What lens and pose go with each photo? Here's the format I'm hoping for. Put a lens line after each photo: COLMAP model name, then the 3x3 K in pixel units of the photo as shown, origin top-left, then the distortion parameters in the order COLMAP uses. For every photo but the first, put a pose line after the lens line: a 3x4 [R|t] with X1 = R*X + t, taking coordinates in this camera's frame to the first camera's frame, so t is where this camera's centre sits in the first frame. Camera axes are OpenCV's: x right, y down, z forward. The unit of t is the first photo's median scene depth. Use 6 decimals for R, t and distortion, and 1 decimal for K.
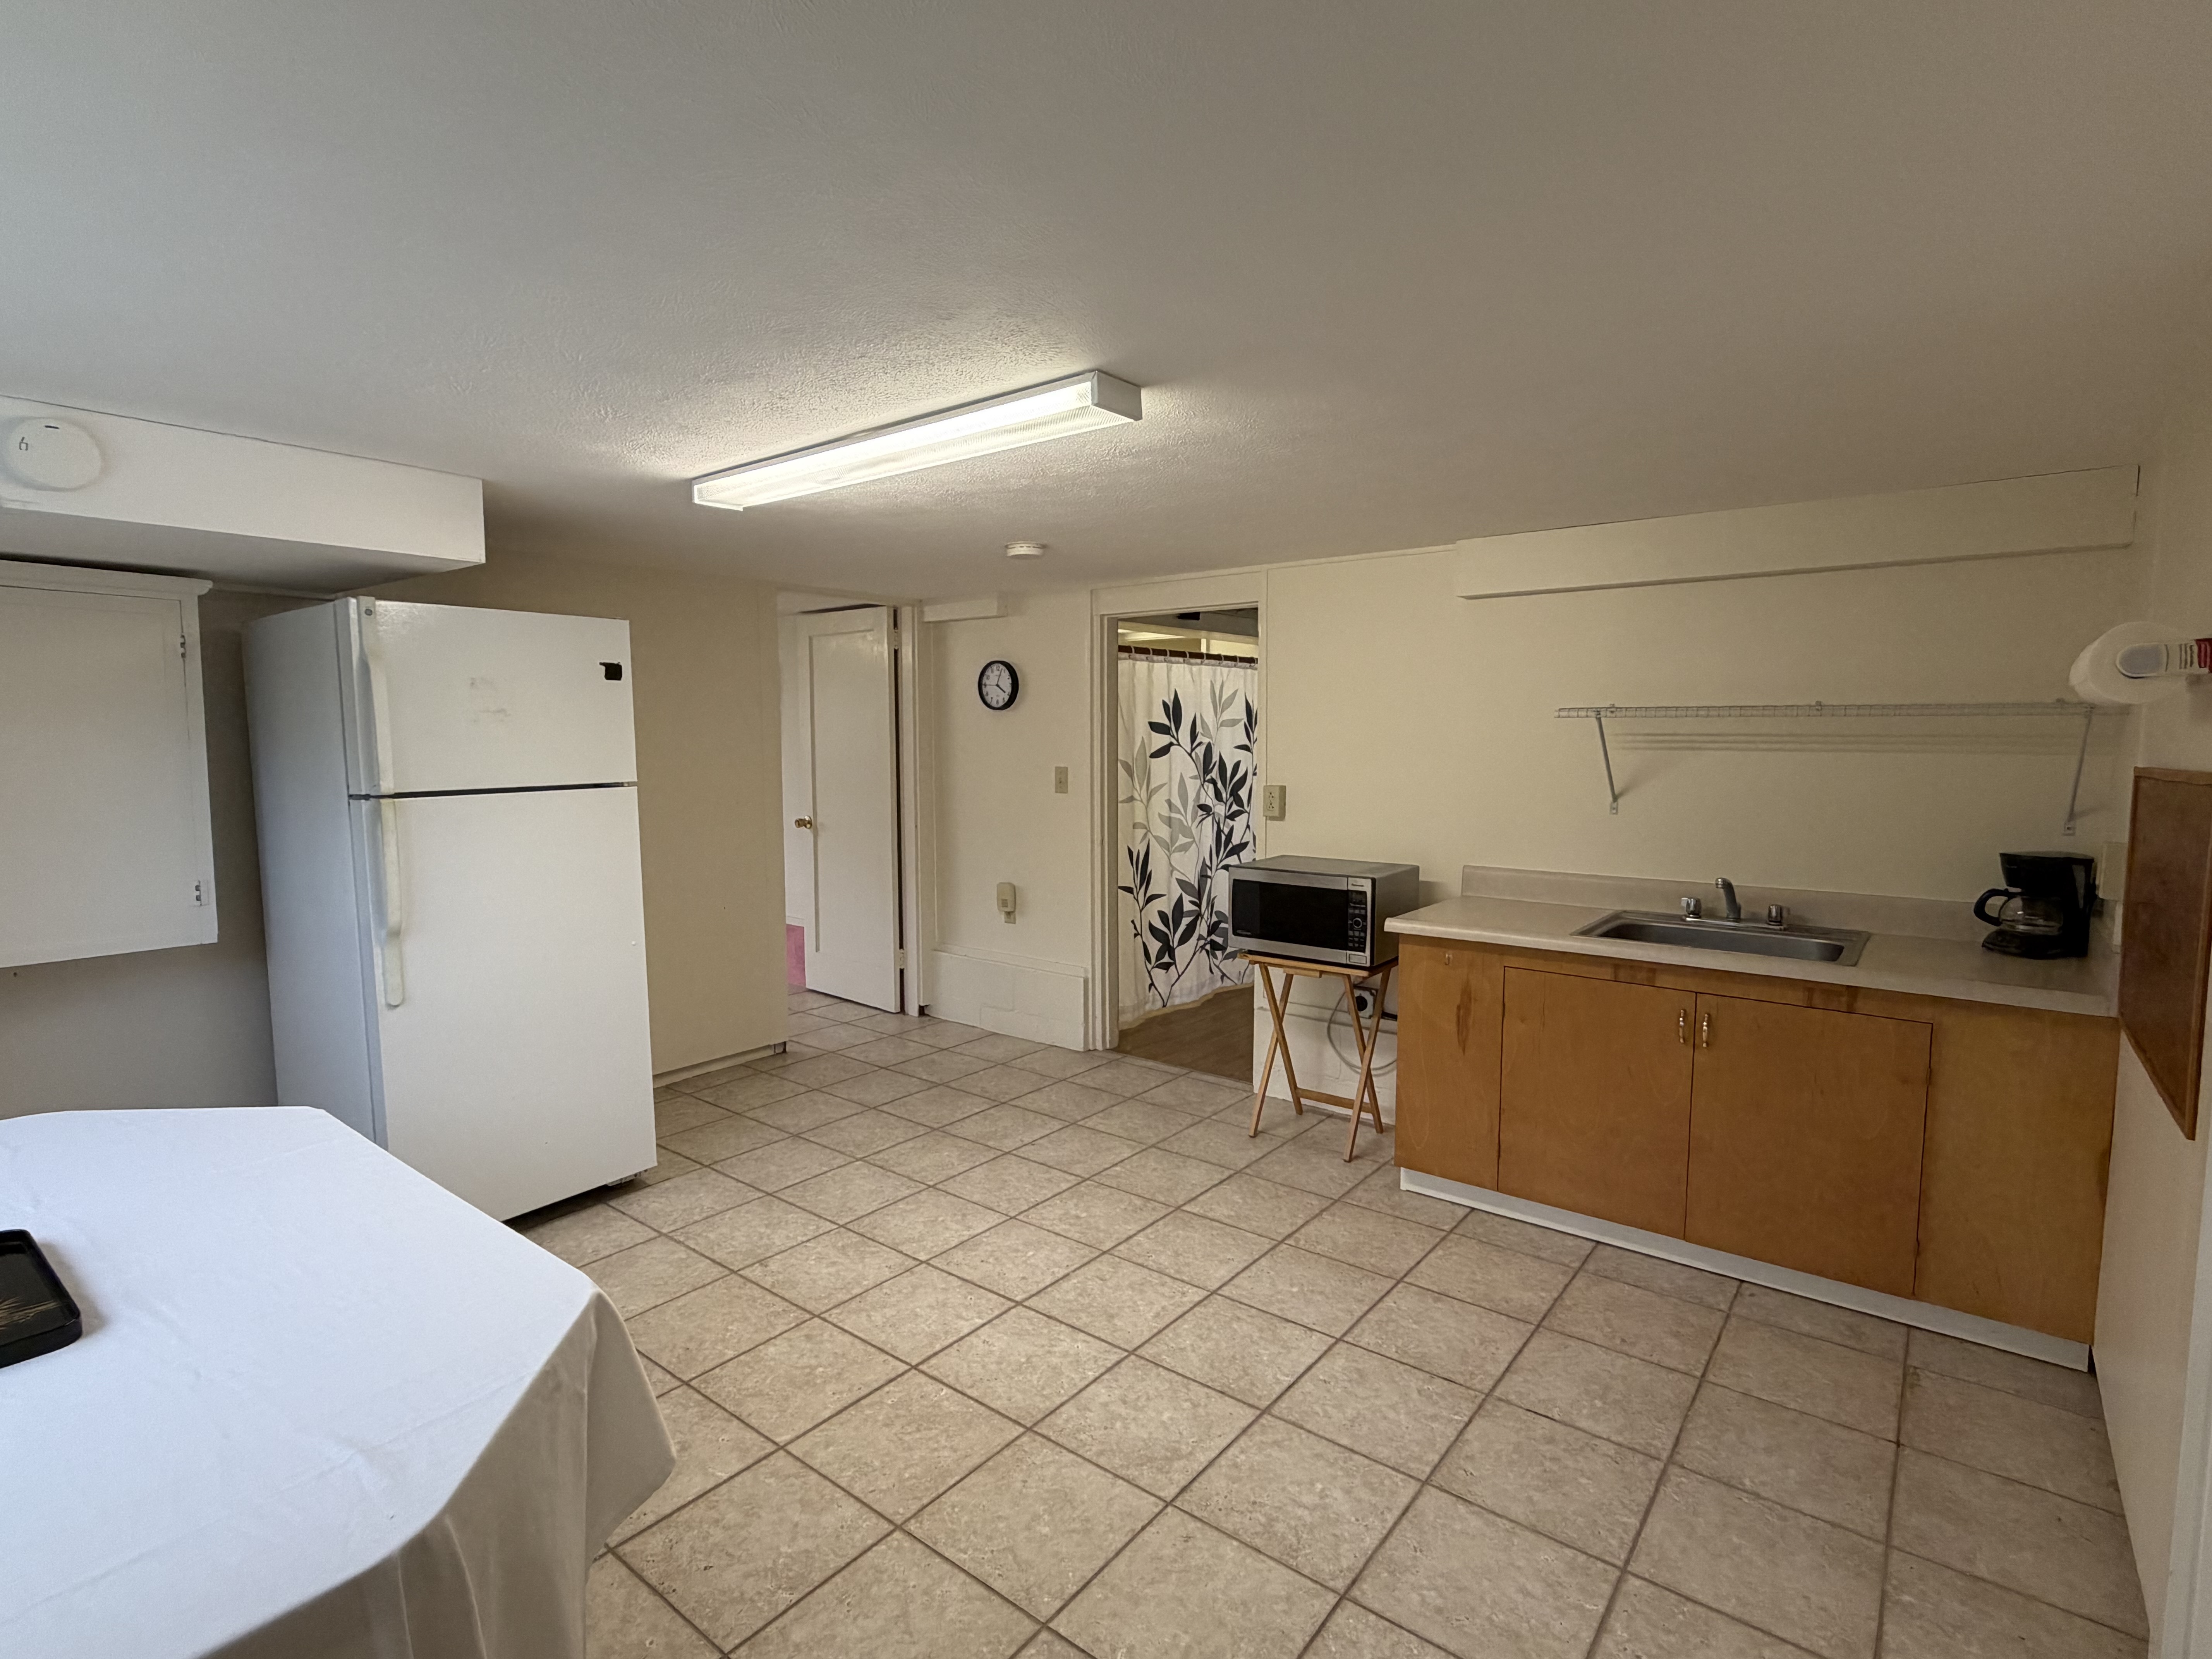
lens RADIAL K [[1094.0, 0, 1105.8], [0, 1094.0, 829.0], [0, 0, 1]] dist [-0.000820, -0.000340]
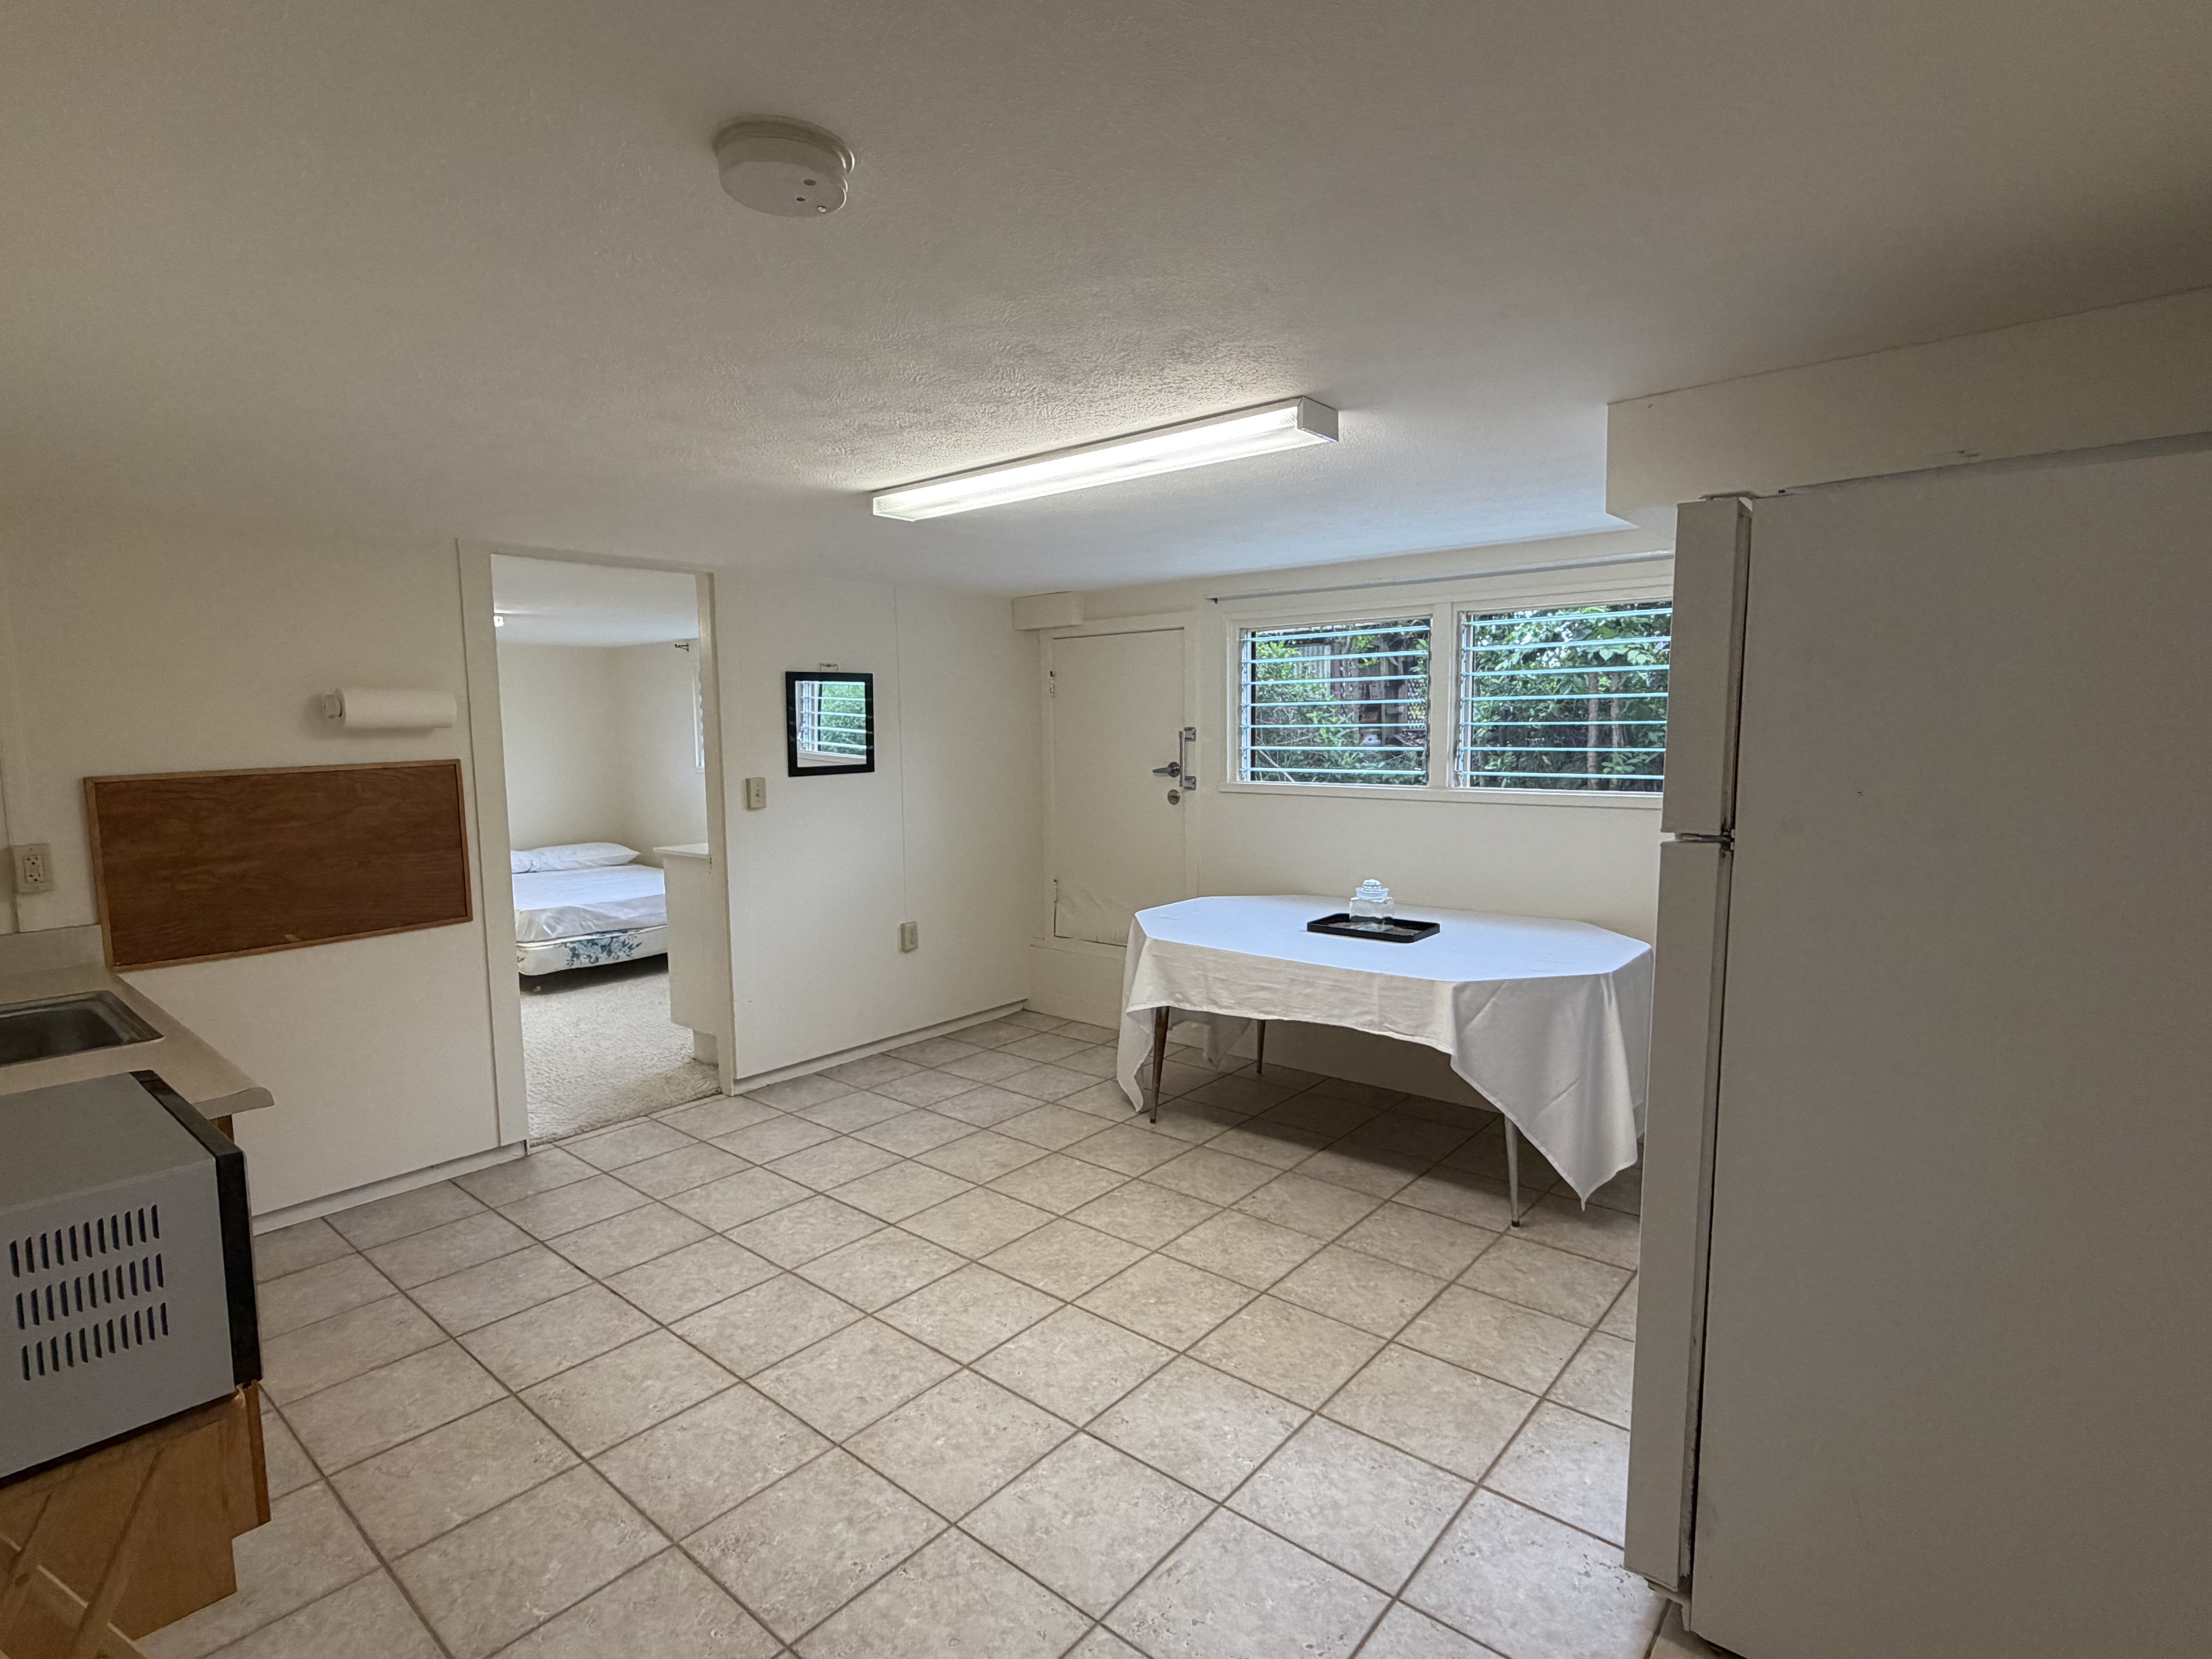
lens RADIAL K [[1094.0, 0, 1115.9], [0, 1094.0, 829.5], [0, 0, 1]] dist [-0.000820, -0.000340]
pose [[-0.999497, 0.012167, 0.029295, -0.251553], [0.017384, 0.982578, 0.185035, -0.181943], [-0.026533, 0.185451, -0.982295, 1.929602]]
